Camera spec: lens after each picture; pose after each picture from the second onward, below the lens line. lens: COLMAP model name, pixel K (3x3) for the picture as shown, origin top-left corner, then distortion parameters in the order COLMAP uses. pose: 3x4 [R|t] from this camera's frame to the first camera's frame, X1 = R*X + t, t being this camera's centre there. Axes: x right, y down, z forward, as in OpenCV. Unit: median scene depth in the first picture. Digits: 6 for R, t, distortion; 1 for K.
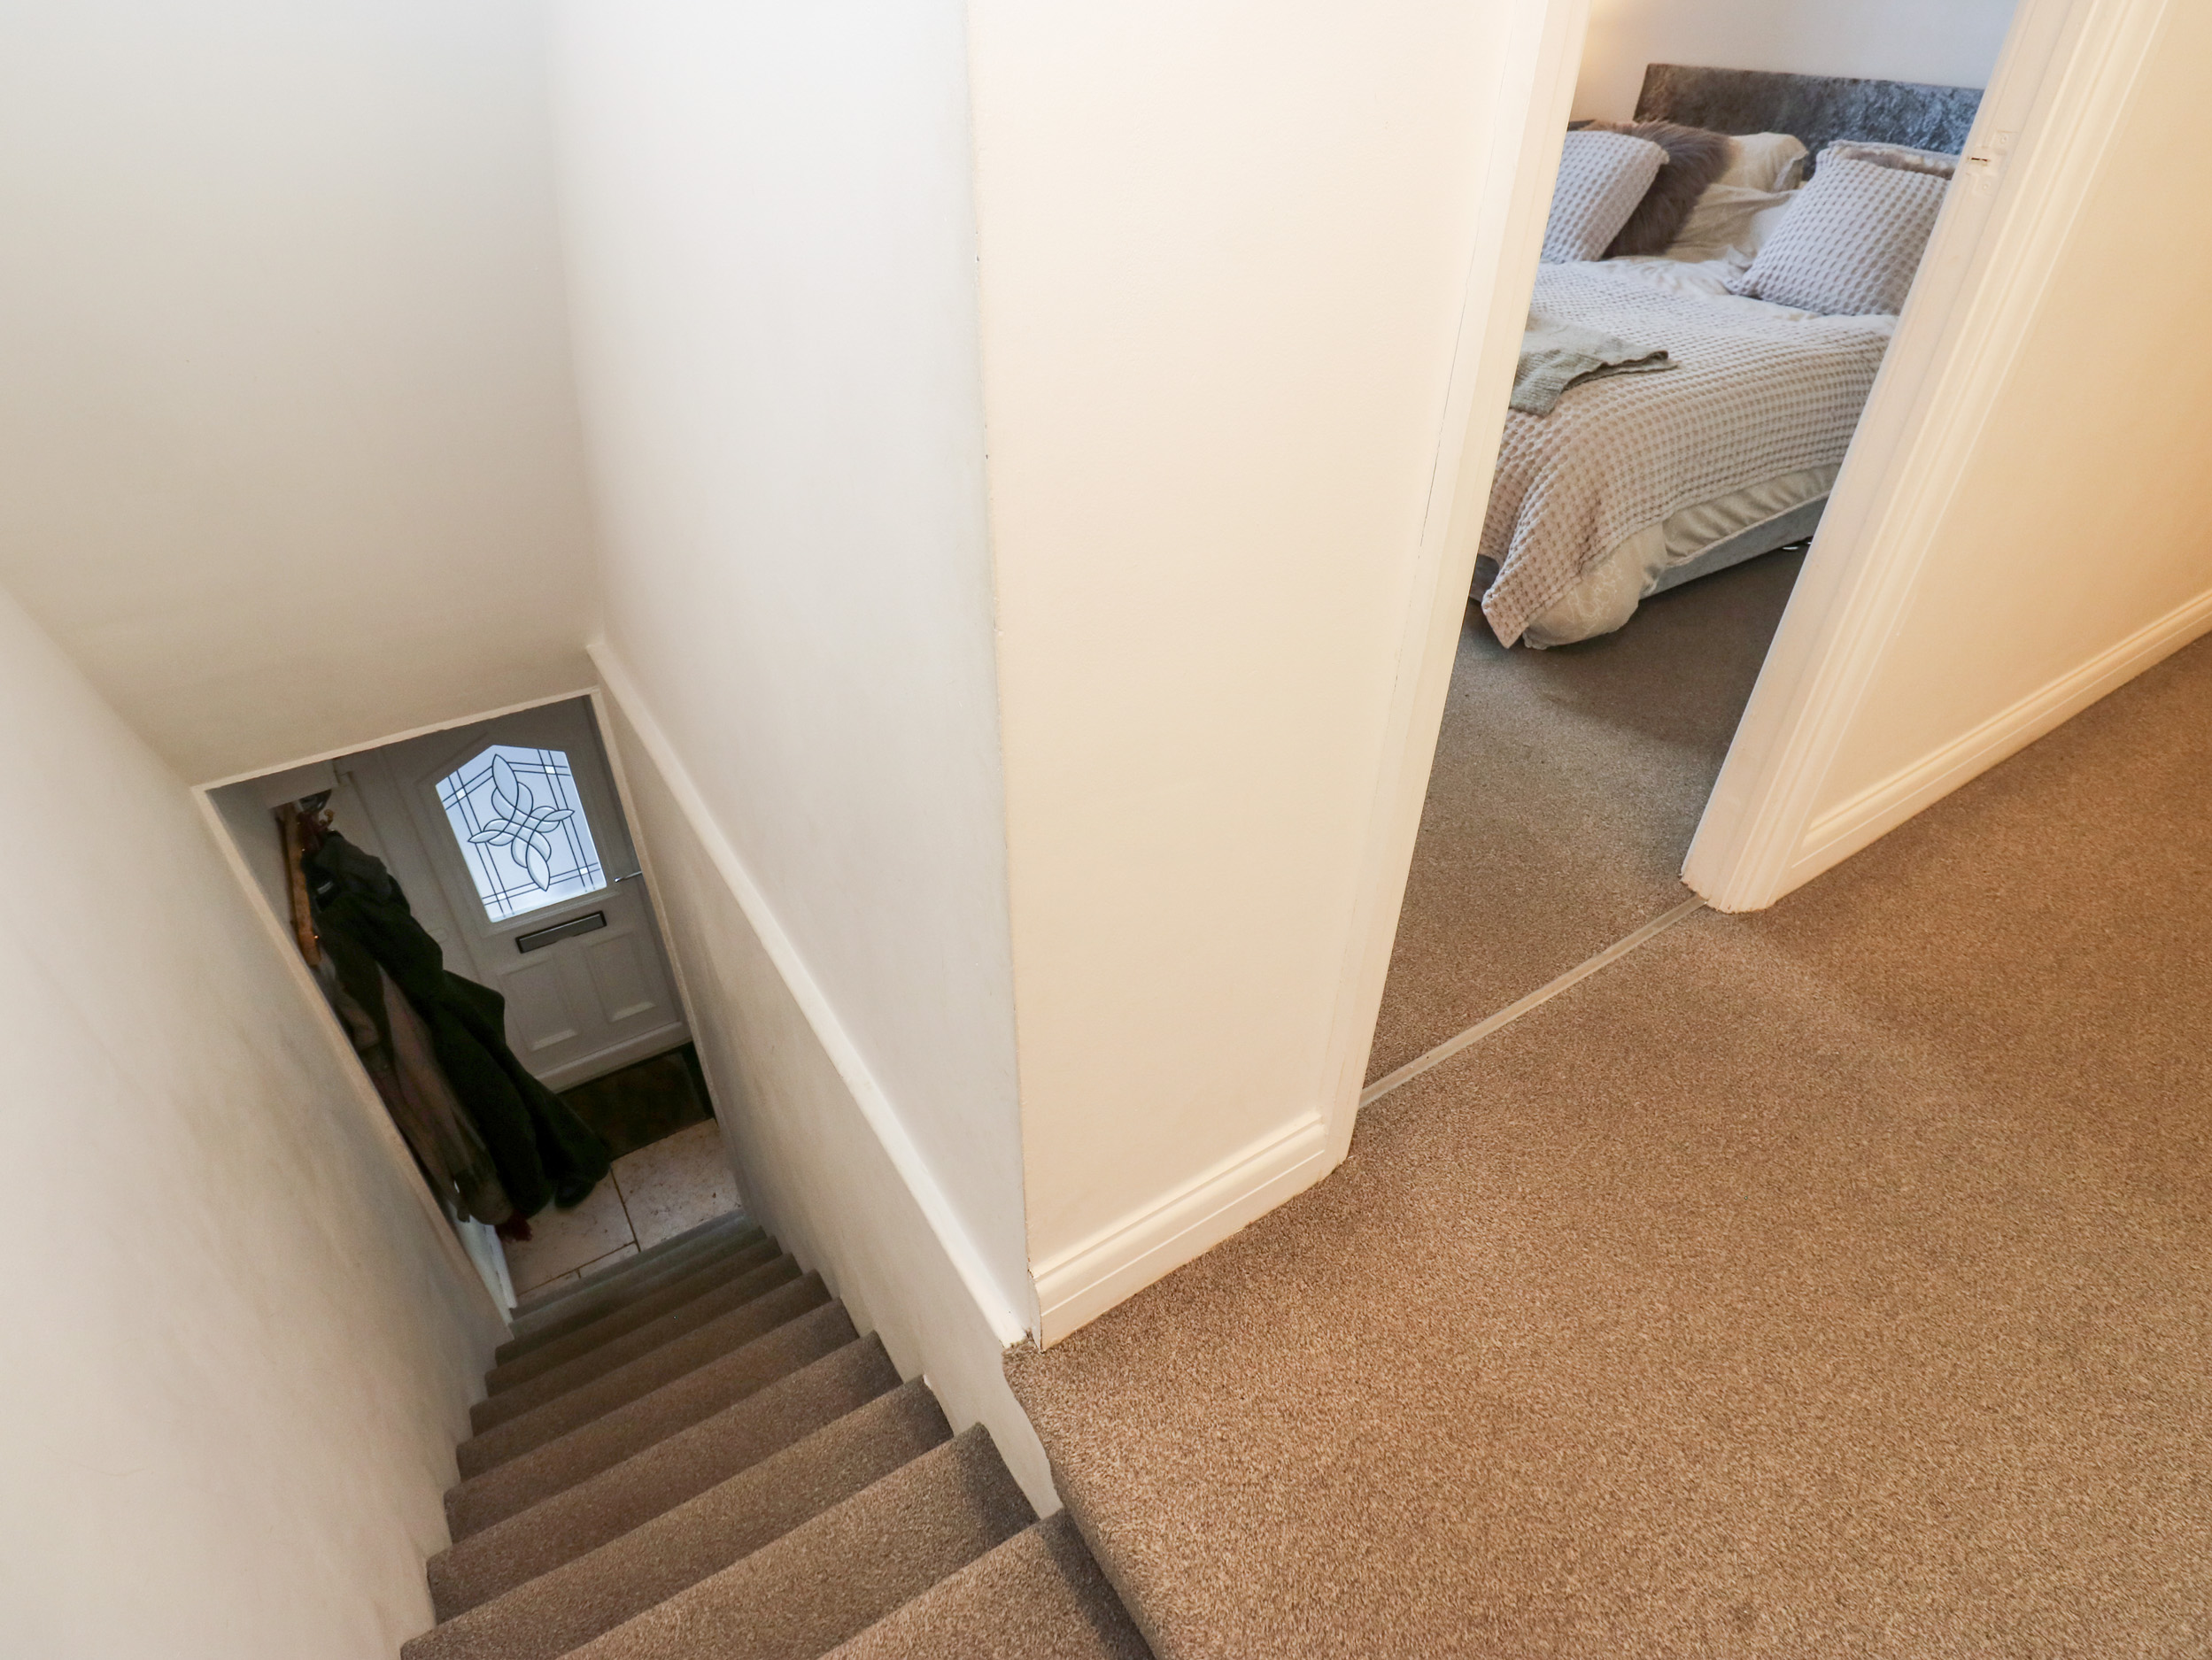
lens RADIAL K [[1130.0, 0, 1152.5], [0, 1130.0, 820.0], [0, 0, 1]] dist [0.000630, -0.012525]
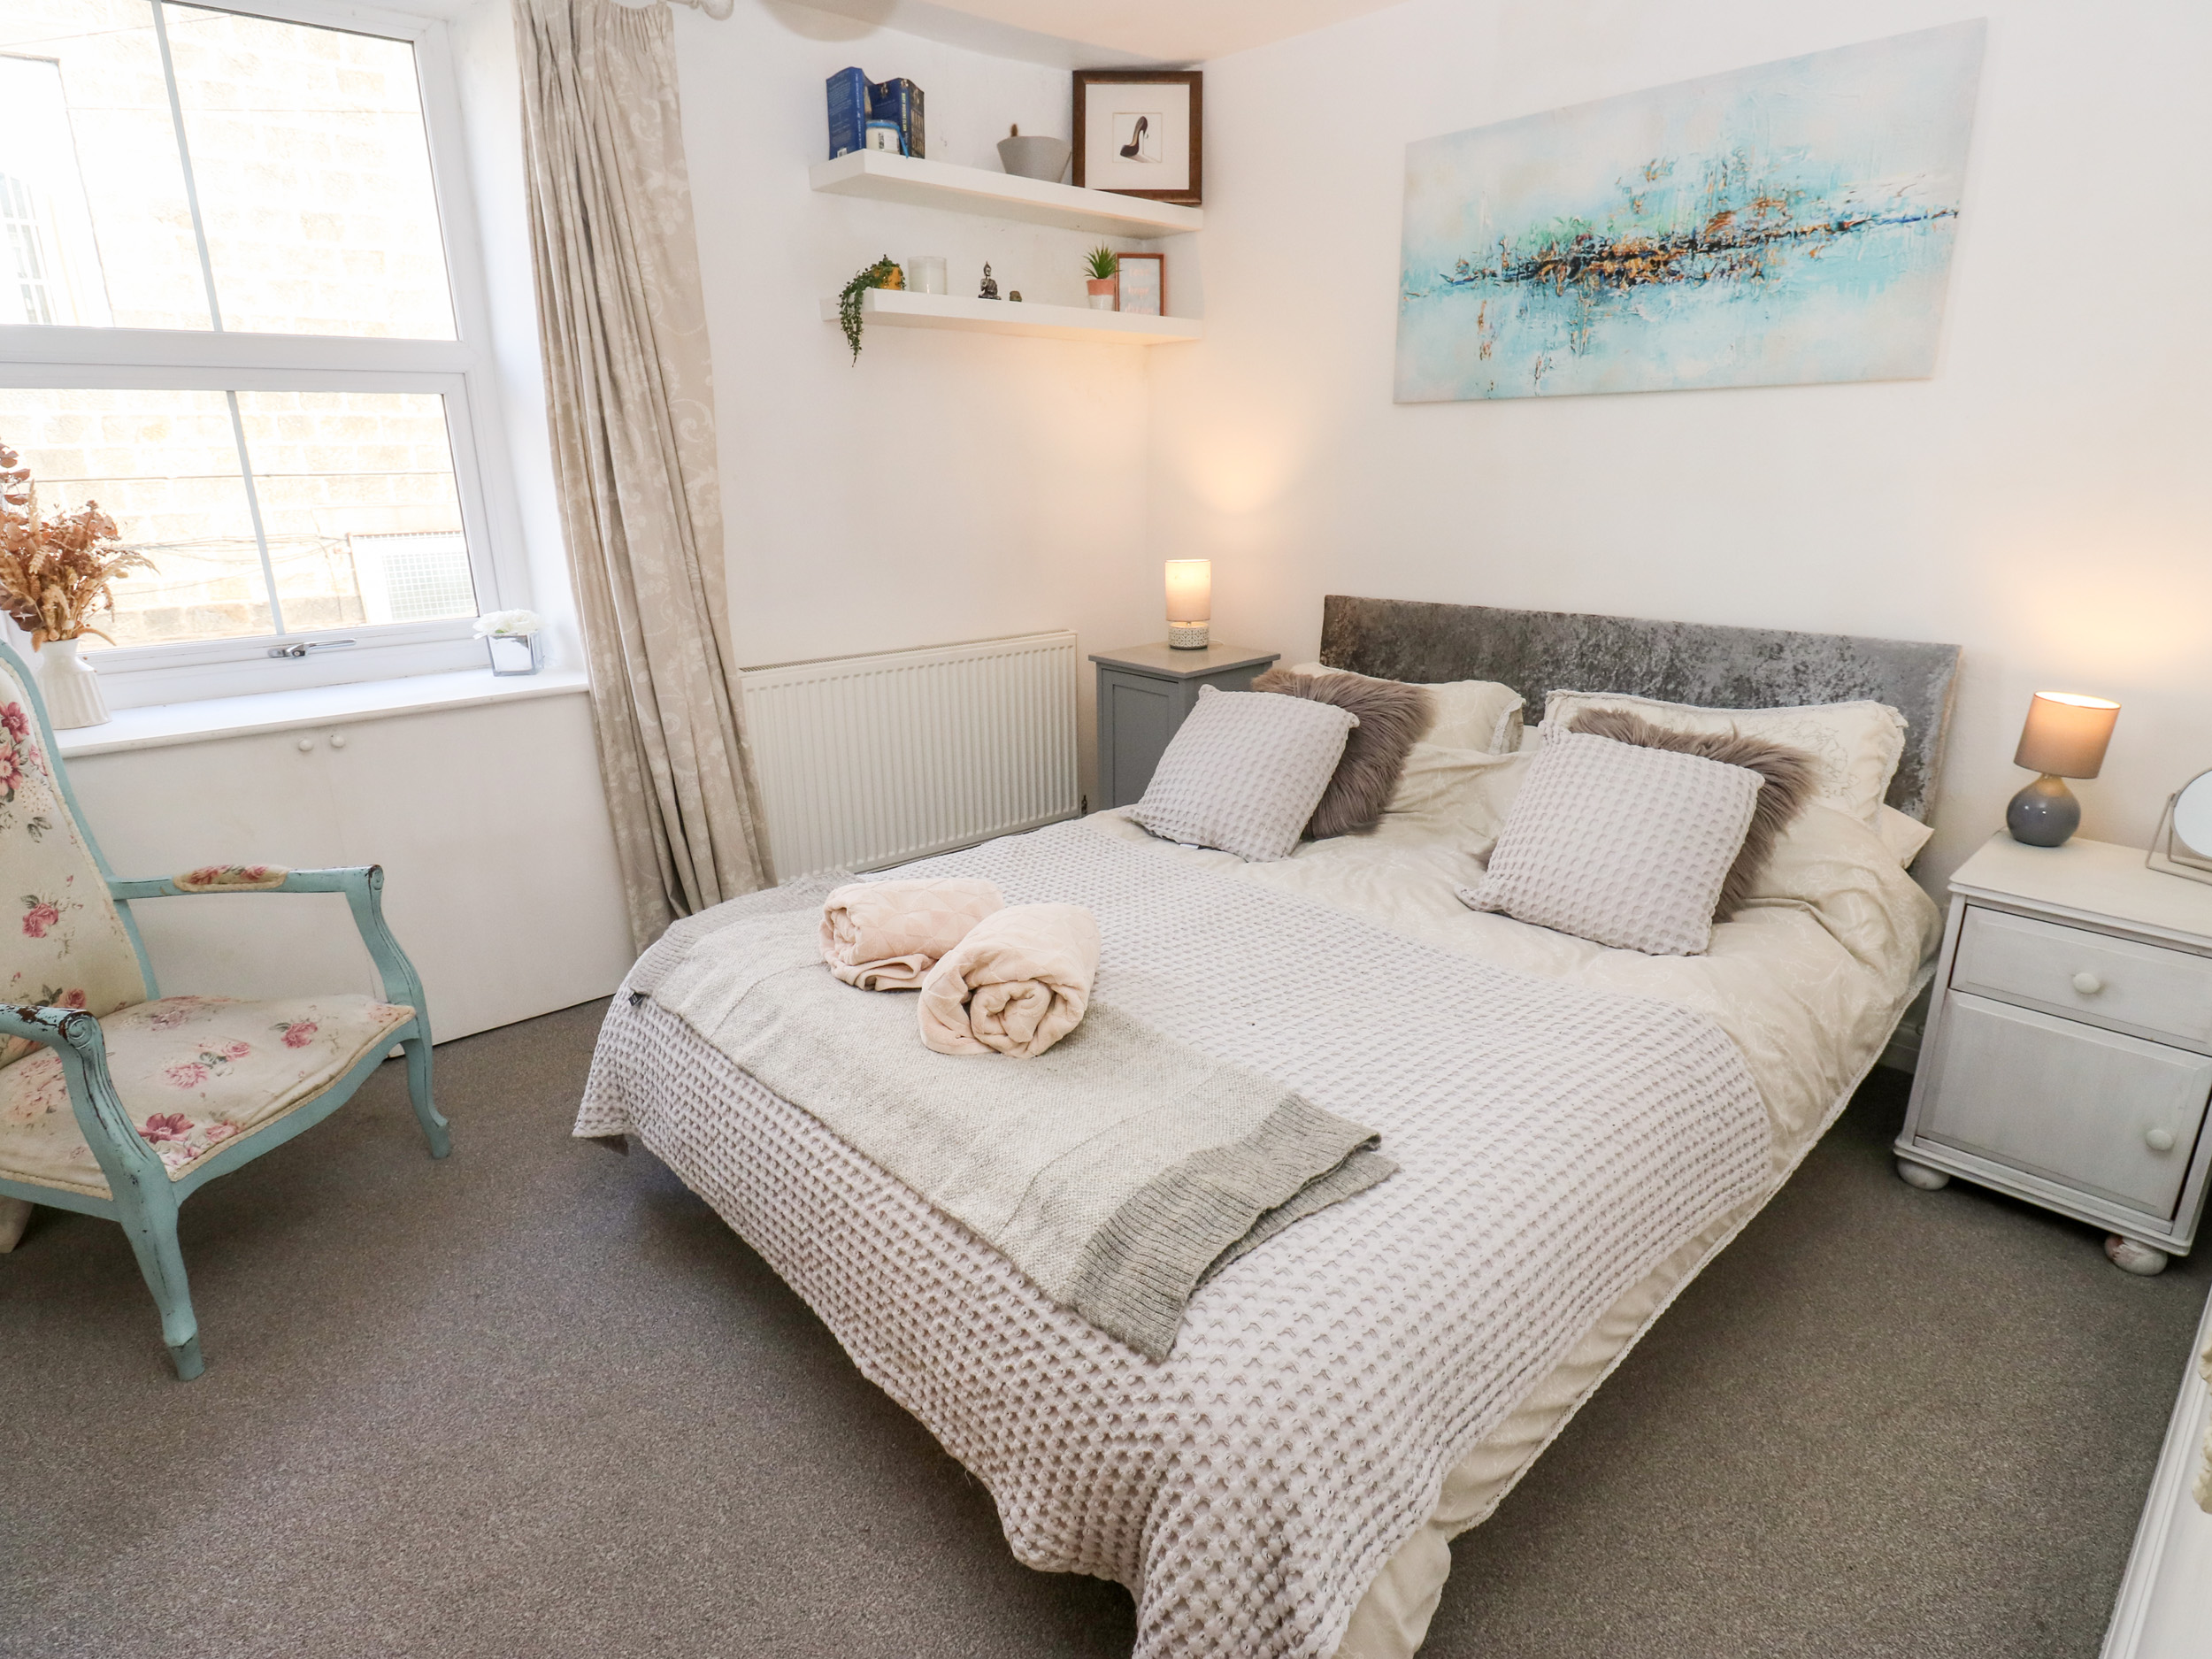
lens RADIAL K [[1170.4, 0, 1130.8], [0, 1170.4, 809.5], [0, 0, 1]] dist [0.002005, -0.013890]
pose [[0.987662, -0.071338, 0.139407, 0.274714], [0.115452, 0.933157, -0.340425, -0.404270], [-0.105804, 0.352319, 0.929880, 0.418858]]
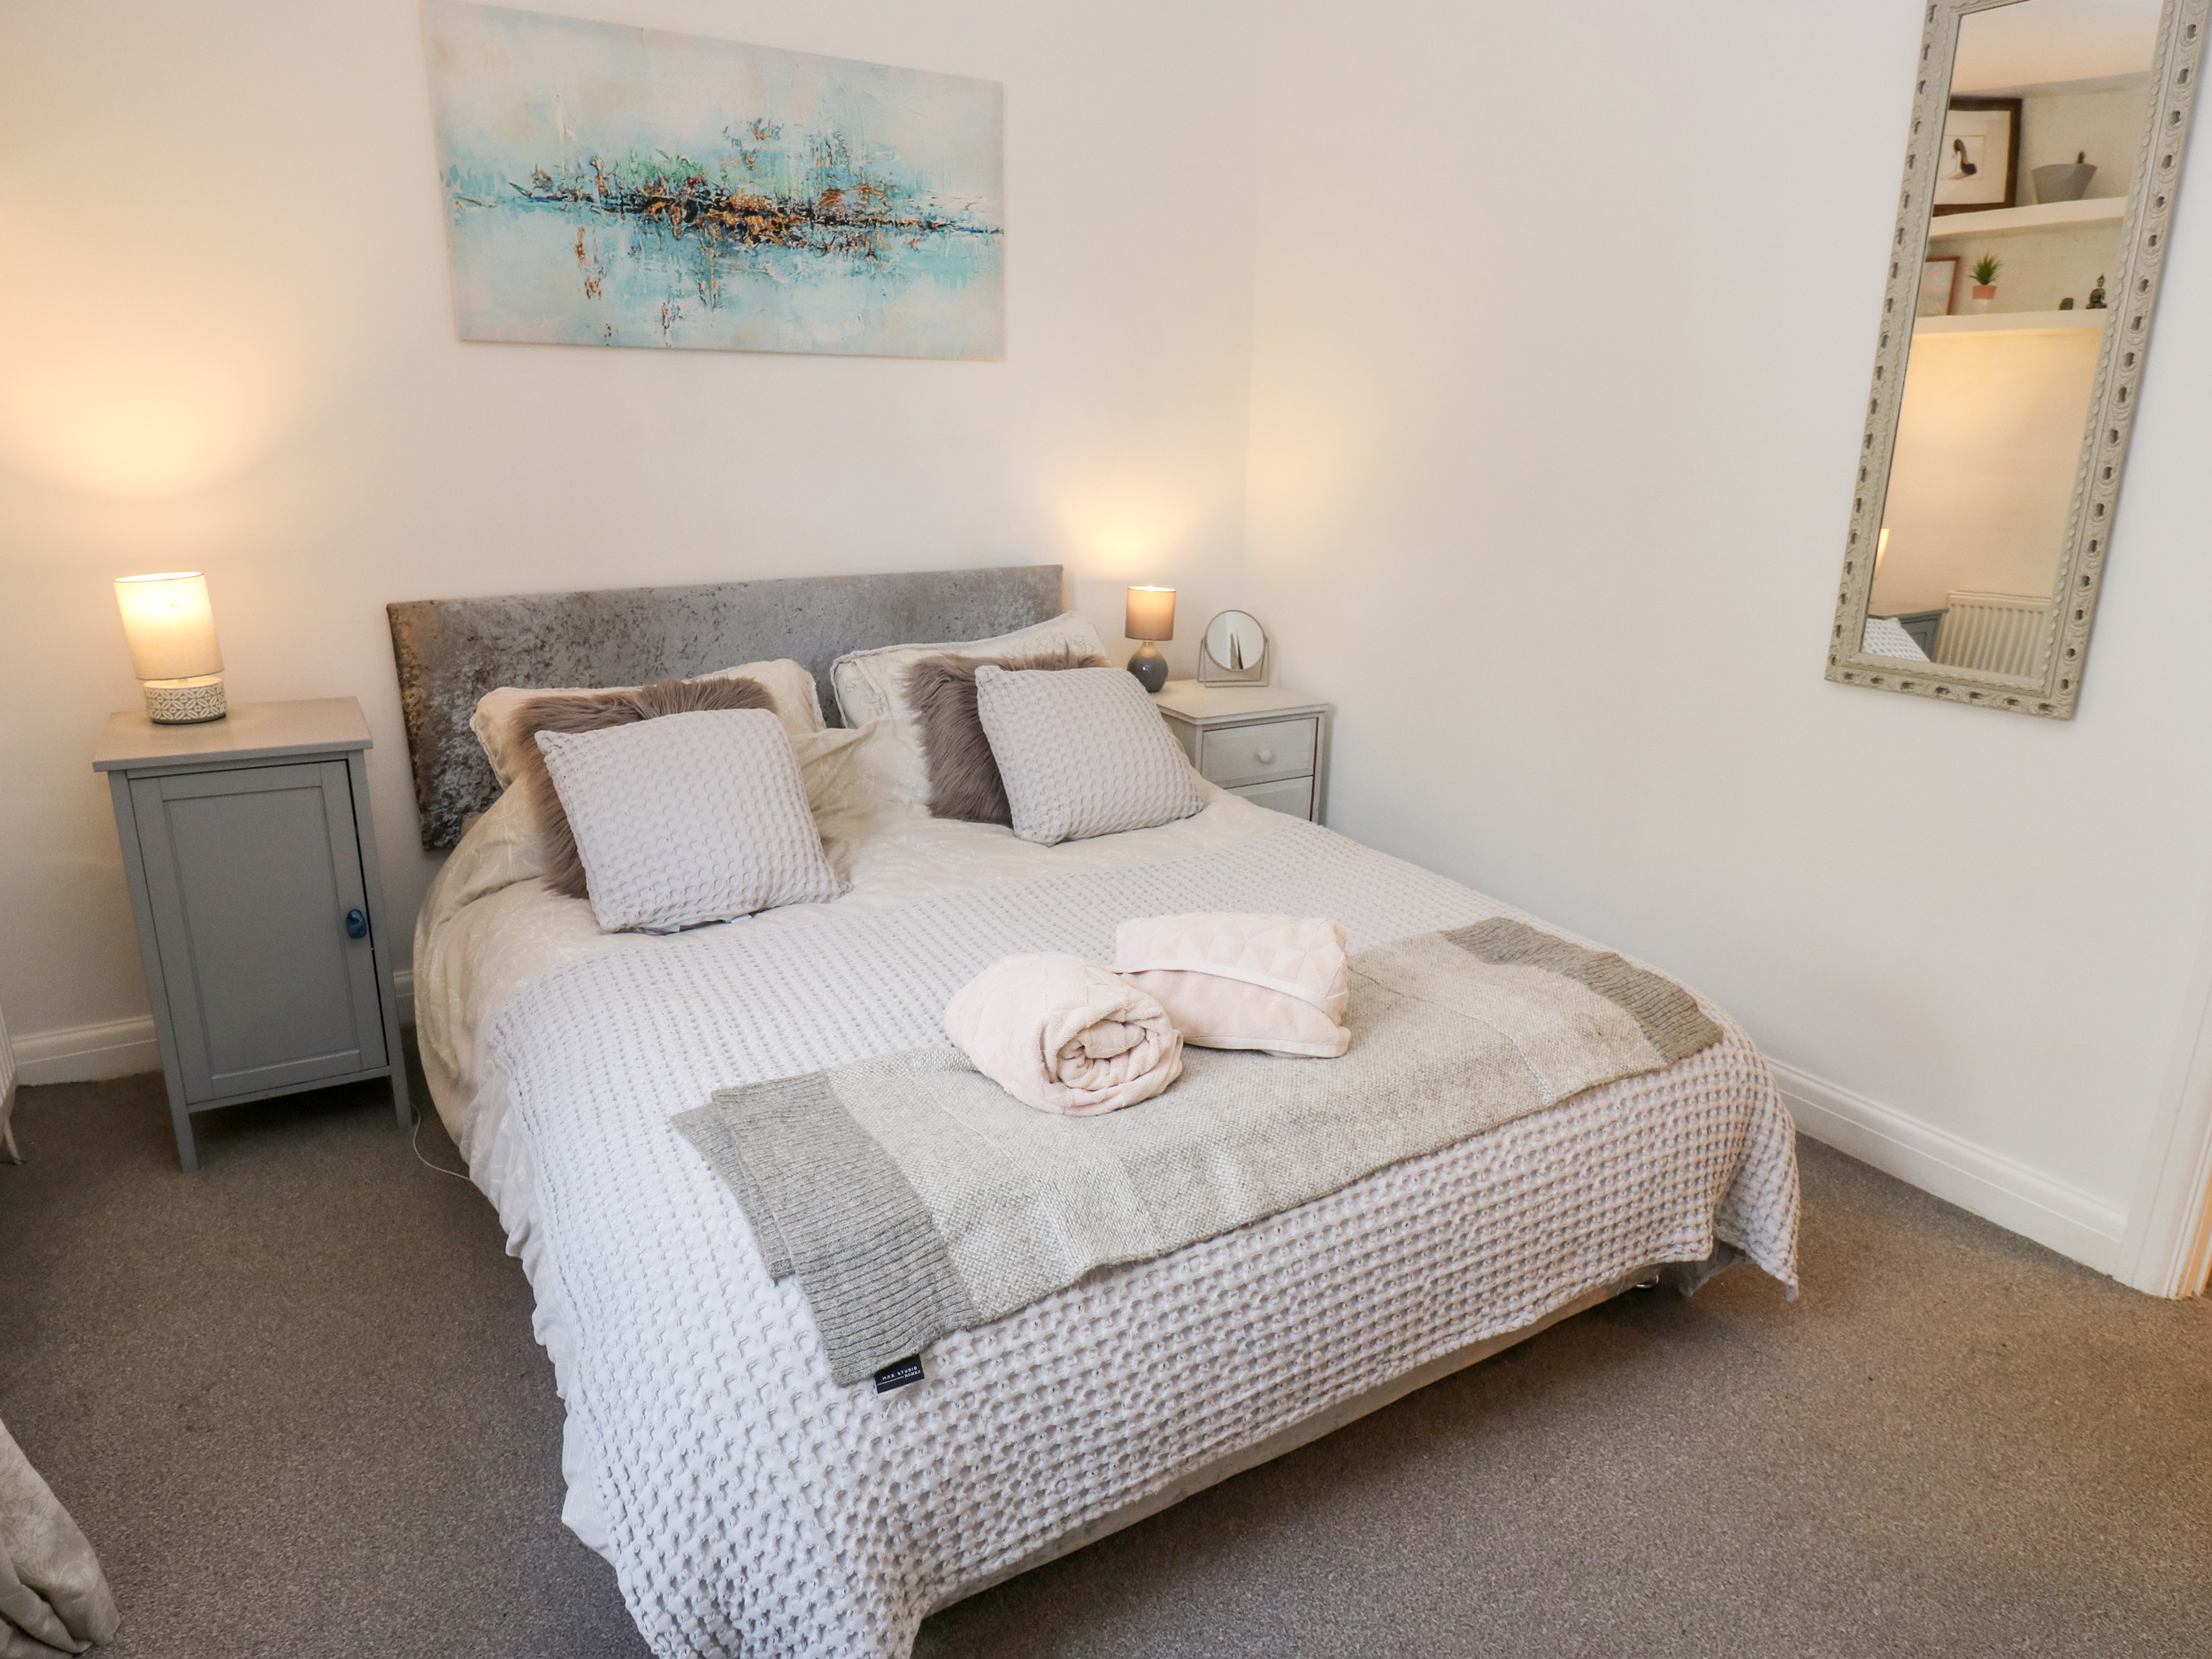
lens RADIAL K [[1380.6, 0, 1106.0], [0, 1380.6, 829.5], [0, 0, 1]] dist [-0.011932, -0.000266]
pose [[0.054567, -0.301267, 0.951977, -0.496820], [0.589706, 0.779091, 0.212754, -0.886886], [-0.805773, 0.549777, 0.220172, 1.032400]]
